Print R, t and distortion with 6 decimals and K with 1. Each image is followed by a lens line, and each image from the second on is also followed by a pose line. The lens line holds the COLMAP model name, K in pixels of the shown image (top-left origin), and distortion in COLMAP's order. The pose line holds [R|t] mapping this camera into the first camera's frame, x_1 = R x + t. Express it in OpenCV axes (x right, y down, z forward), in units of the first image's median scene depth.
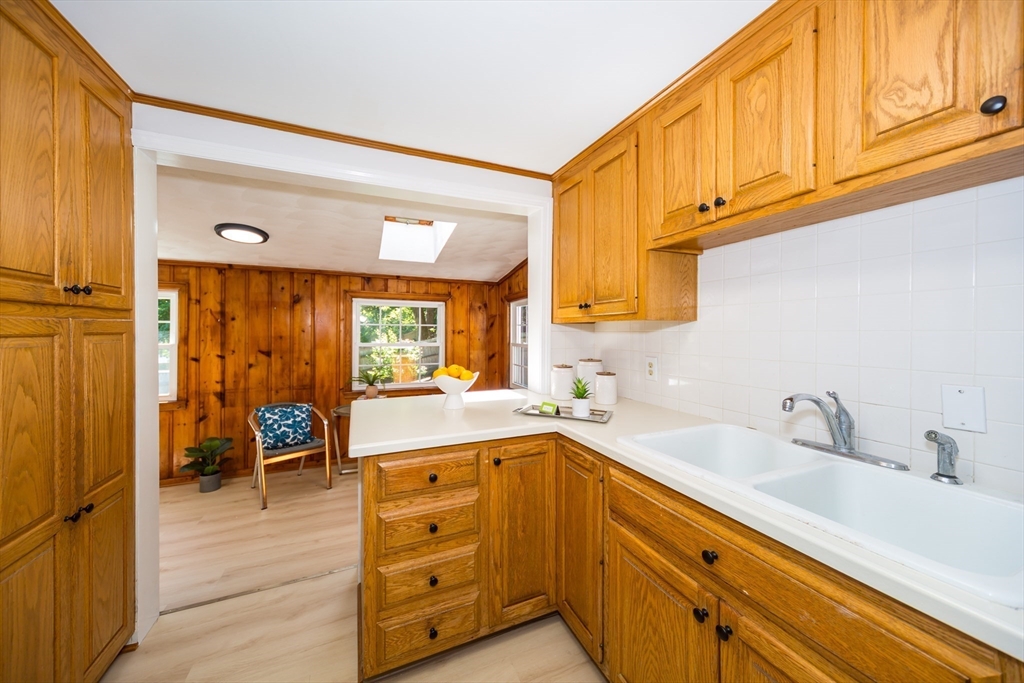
lens RADIAL K [[366.9, 0, 524.7], [0, 366.9, 329.5], [0, 0, 1]] dist [0.066492, 0.000012]
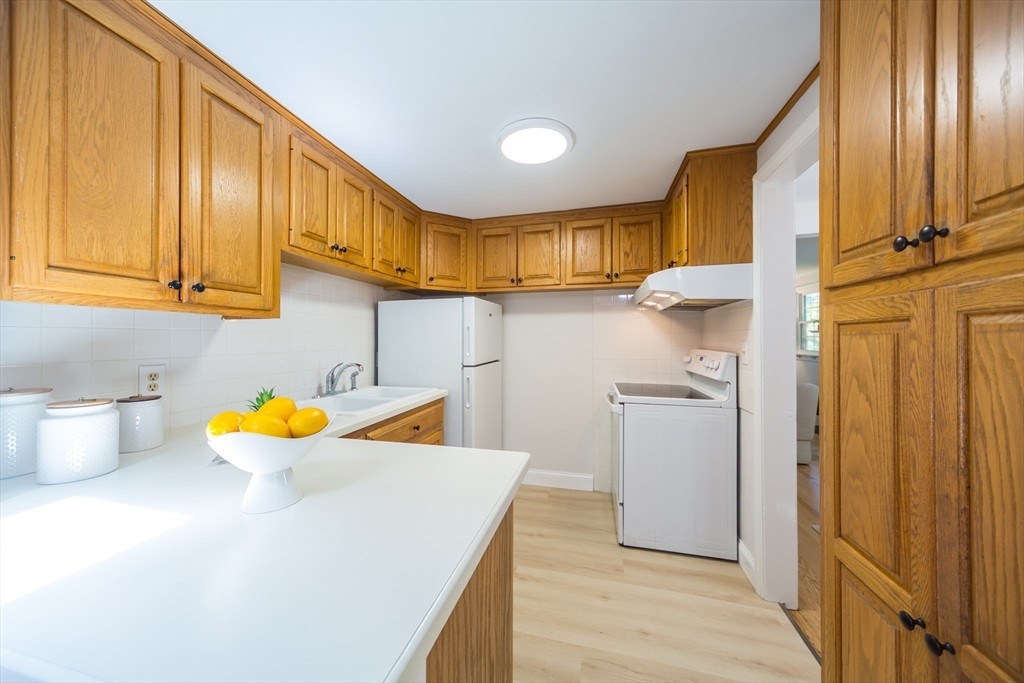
lens RADIAL K [[357.0, 0, 512.0], [0, 357.0, 341.5], [0, 0, 1]] dist [-0.000023, 0.000003]
pose [[-0.780074, 0.002274, 0.625684, -1.104255], [0.004363, 0.999989, 0.001804, 0.051771], [-0.625672, 0.004137, -0.780075, 1.988223]]
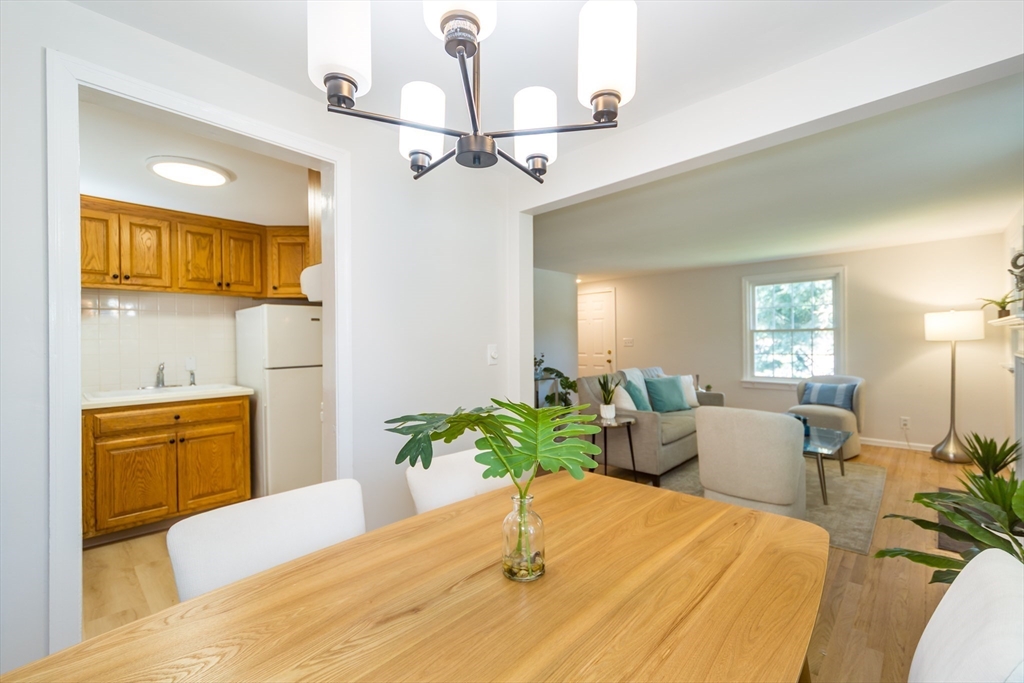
lens RADIAL K [[429.7, 0, 512.0], [0, 429.7, 341.5], [0, 0, 1]] dist [0.000432, -0.000047]
pose [[-0.371178, 0.004049, 0.928553, -2.846467], [0.008765, 0.999961, -0.000856, 0.045032], [-0.928520, 0.007821, -0.371199, -0.103748]]
